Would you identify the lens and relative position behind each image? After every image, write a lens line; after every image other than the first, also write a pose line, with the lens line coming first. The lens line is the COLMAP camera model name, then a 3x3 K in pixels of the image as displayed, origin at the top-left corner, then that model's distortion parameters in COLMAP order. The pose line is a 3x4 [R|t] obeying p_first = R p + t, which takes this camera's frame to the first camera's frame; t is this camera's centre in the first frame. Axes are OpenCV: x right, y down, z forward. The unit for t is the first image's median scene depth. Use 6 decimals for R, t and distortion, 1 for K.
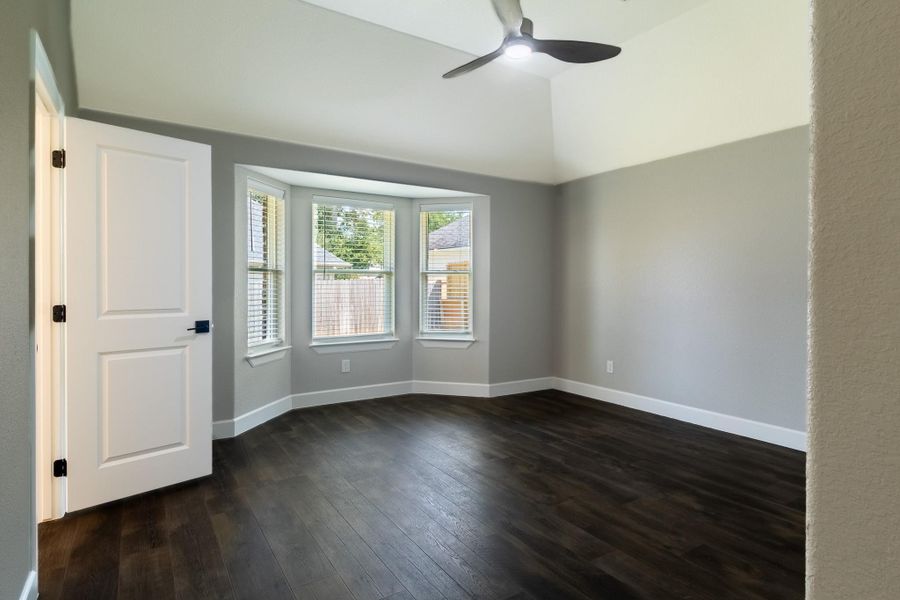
lens RADIAL K [[483.3, 0, 453.9], [0, 483.3, 294.6], [0, 0, 1]] dist [0.008674, -0.004665]
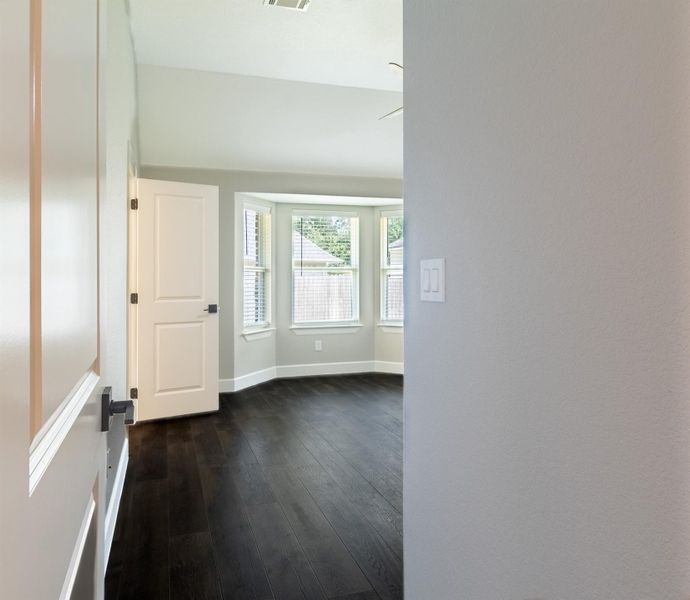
lens RADIAL K [[488.7, 0, 303.9], [0, 488.7, 281.2], [0, 0, 1]] dist [0.000952, 0.003085]
pose [[0.954712, -0.005911, -0.297472, 0.136733], [0.000715, 0.999845, -0.017576, 0.006232], [0.297530, 0.016568, 0.954569, -0.245682]]
